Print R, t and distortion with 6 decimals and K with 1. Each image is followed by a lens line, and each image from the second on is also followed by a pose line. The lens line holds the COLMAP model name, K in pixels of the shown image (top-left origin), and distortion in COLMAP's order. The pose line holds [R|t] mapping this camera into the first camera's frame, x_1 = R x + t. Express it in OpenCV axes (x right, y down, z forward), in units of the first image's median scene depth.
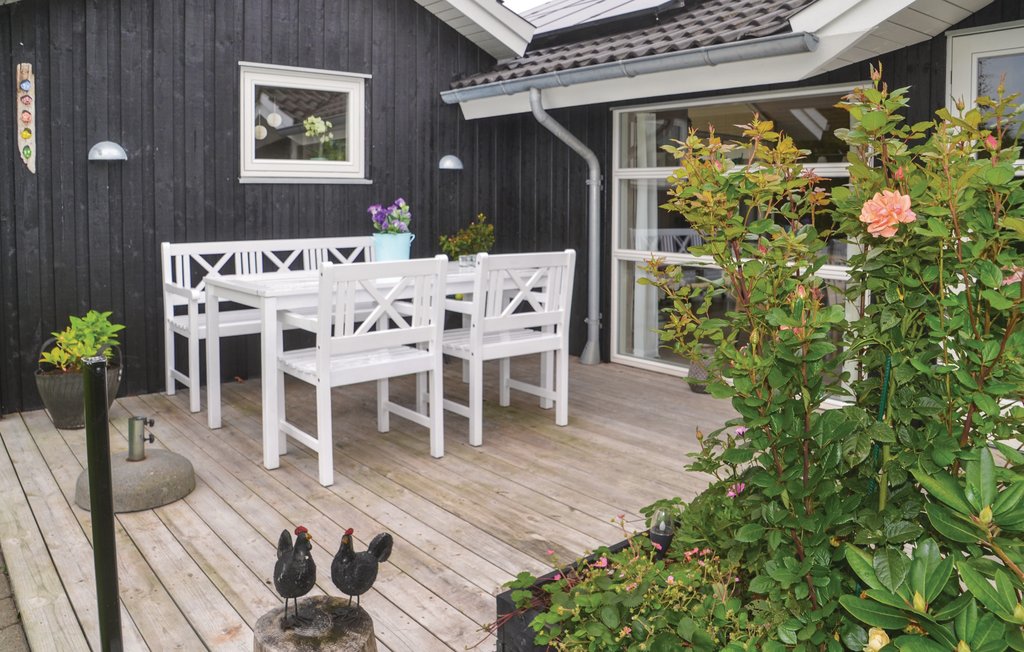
lens RADIAL K [[739.4, 0, 474.8], [0, 739.4, 325.8], [0, 0, 1]] dist [-0.004716, -0.002814]
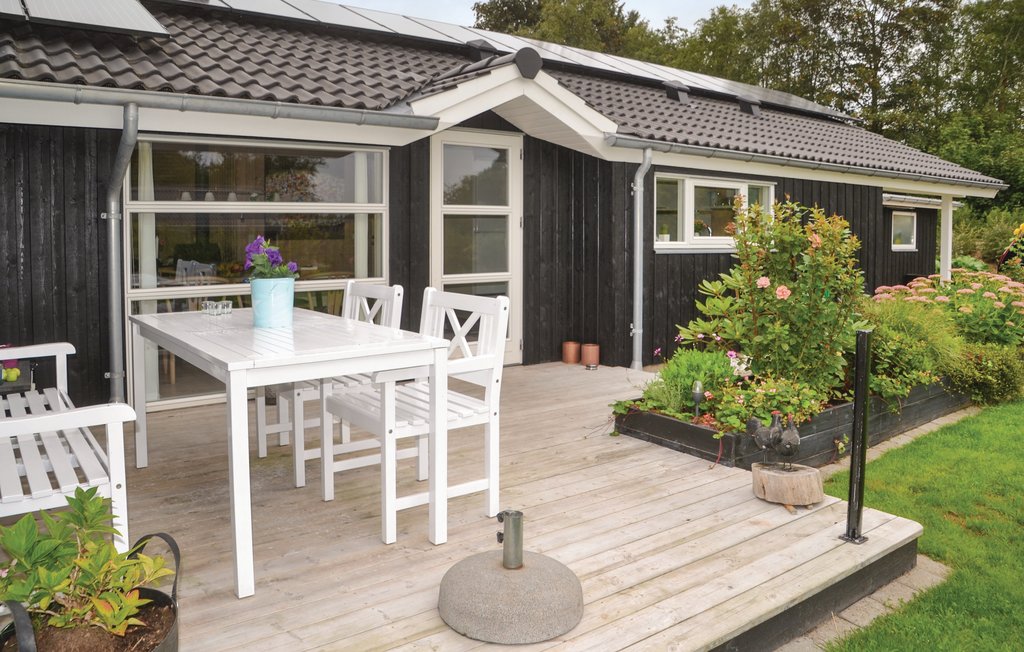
lens RADIAL K [[739.4, 0, 474.8], [0, 739.4, 325.8], [0, 0, 1]] dist [-0.004716, -0.002814]
pose [[0.042682, -0.127946, 0.990862, -1.432516], [0.173818, 0.977592, 0.118746, -0.196899], [-0.983852, 0.167161, 0.063965, 1.131887]]
